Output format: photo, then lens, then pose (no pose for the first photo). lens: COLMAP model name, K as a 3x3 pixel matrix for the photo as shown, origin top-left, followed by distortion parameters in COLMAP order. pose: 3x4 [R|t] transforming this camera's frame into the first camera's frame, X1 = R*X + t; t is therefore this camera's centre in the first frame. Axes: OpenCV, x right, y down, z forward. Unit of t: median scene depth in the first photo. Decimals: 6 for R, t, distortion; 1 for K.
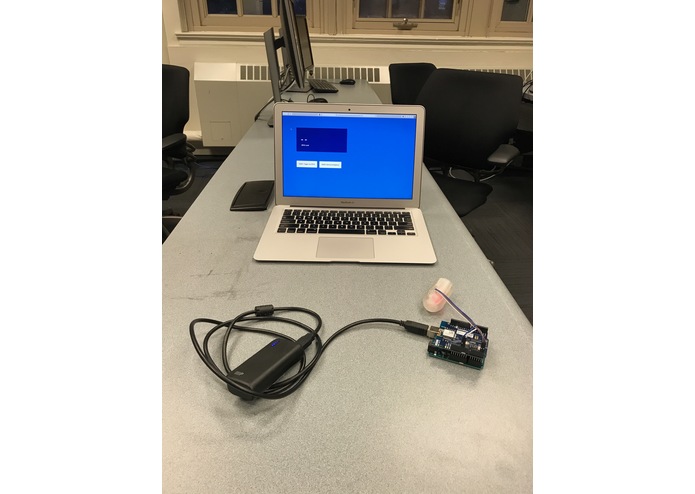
lens RADIAL K [[407.7, 0, 355.1], [0, 407.7, 245.7], [0, 0, 1]] dist [0.012179, -0.016052]
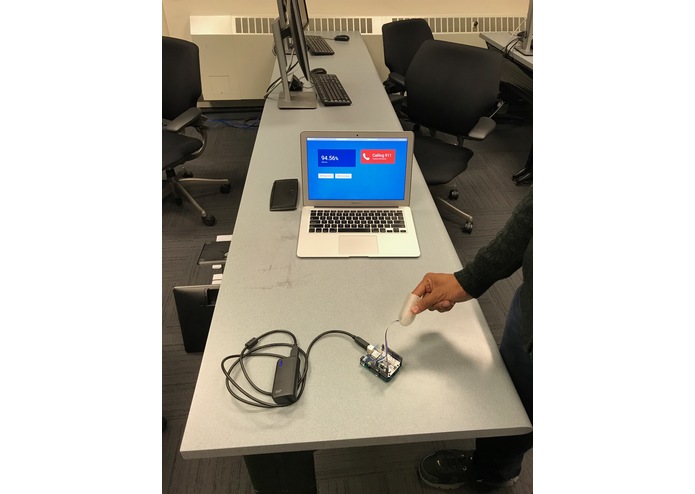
lens RADIAL K [[407.7, 0, 353.8], [0, 407.7, 245.6], [0, 0, 1]] dist [0.012179, -0.016052]
pose [[0.999619, -0.020434, 0.018532, -0.055991], [0.016734, 0.983242, 0.181533, -0.215089], [-0.021931, -0.181154, 0.983210, -0.360148]]
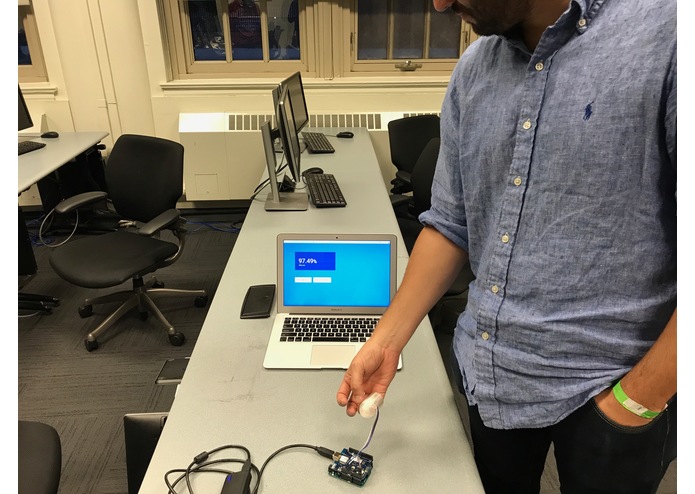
lens RADIAL K [[541.1, 0, 360.5], [0, 541.1, 239.4], [0, 0, 1]] dist [0.013642, -0.032988]
pose [[0.999867, -0.014255, -0.007870, 0.068833], [0.013529, 0.996231, -0.085678, -0.178863], [0.009061, 0.085560, 0.996292, -0.631246]]
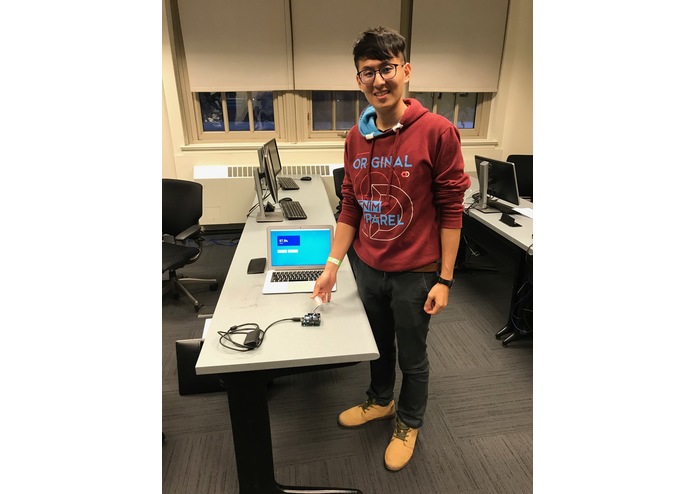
lens RADIAL K [[407.7, 0, 359.9], [0, 407.7, 249.9], [0, 0, 1]] dist [0.012179, -0.016052]
pose [[0.995423, -0.044004, 0.084829, 0.115986], [0.053778, 0.991720, -0.116617, 0.075313], [-0.078995, 0.120645, 0.989548, -1.238502]]
